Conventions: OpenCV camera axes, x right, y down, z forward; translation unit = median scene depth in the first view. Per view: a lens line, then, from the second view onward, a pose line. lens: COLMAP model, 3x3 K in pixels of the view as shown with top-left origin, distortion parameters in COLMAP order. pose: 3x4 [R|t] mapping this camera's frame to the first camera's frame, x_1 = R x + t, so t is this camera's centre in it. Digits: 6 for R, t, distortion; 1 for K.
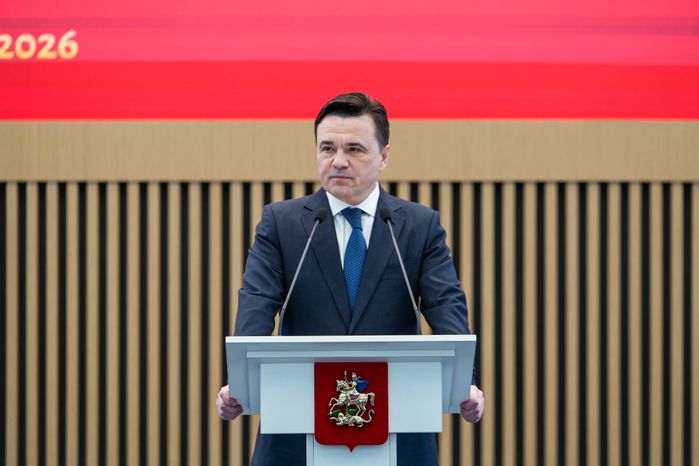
lens RADIAL K [[2959.9, 0, 349.5], [0, 2959.9, 233.0], [0, 0, 1]] dist [-0.054485, 2.581085]
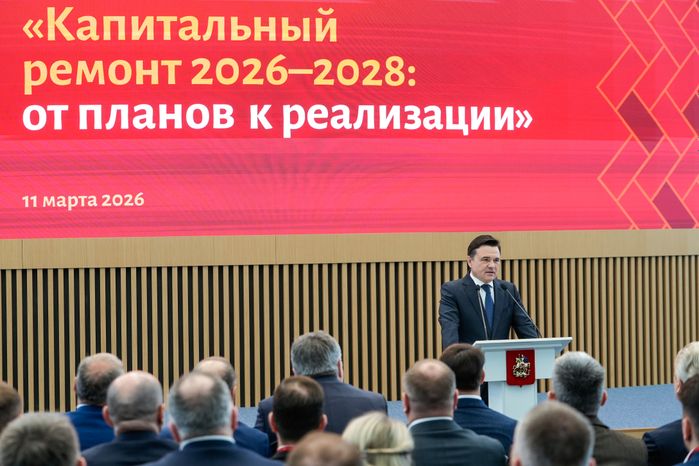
lens RADIAL K [[1753.1, 0, 349.5], [0, 1753.1, 233.0], [0, 0, 1]] dist [-0.022626, -0.205964]
pose [[0.952599, -0.016331, 0.303790, -0.548934], [0.022537, 0.999603, -0.016932, -0.029412], [-0.303393, 0.022976, 0.952589, -0.303978]]
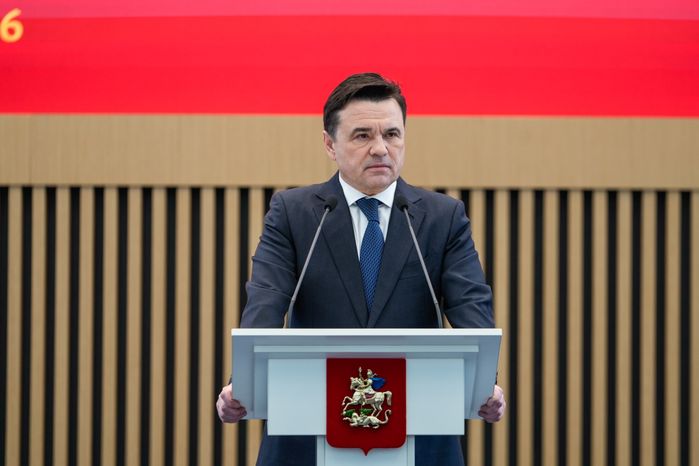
lens RADIAL K [[3922.6, 0, 349.5], [0, 3922.6, 233.0], [0, 0, 1]] dist [-0.168323, 2.665725]
pose [[0.999879, 0.007343, 0.013741, -0.021671], [-0.007115, 0.999837, -0.016569, 0.024585], [-0.013861, 0.016469, 0.999768, -0.225498]]
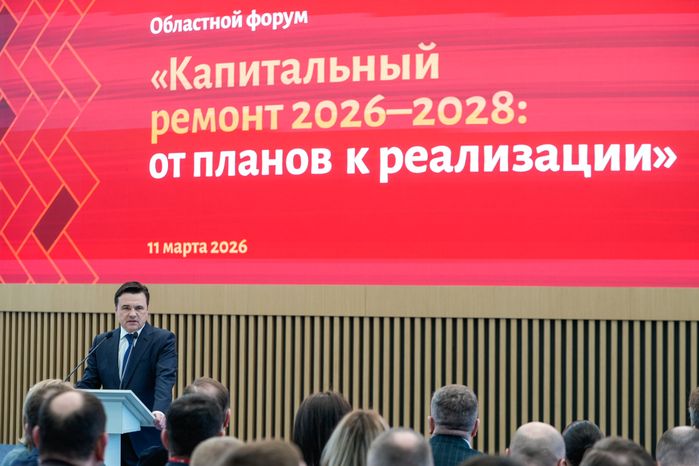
lens RADIAL K [[1915.6, 0, 349.5], [0, 1915.6, 233.0], [0, 0, 1]] dist [-0.031736, -0.257553]
pose [[0.946845, -0.003279, -0.321673, 0.662635], [-0.014125, 0.998560, -0.051755, -0.011592], [0.321380, 0.053548, 0.945435, -0.336697]]
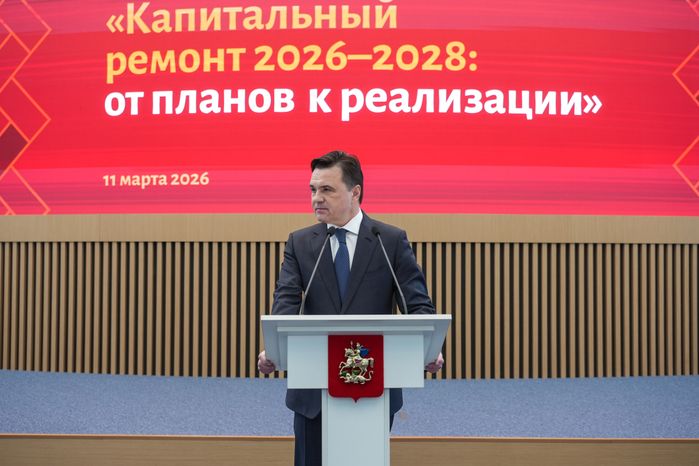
lens RADIAL K [[900.2, 0, 339.0], [0, 900.2, 244.6], [0, 0, 1]] dist [0.012256, -0.033742]
pose [[0.999858, 0.002140, 0.016720, -0.013723], [-0.001452, 0.999155, -0.041063, 0.019571], [-0.016793, 0.041033, 0.999017, 0.588397]]
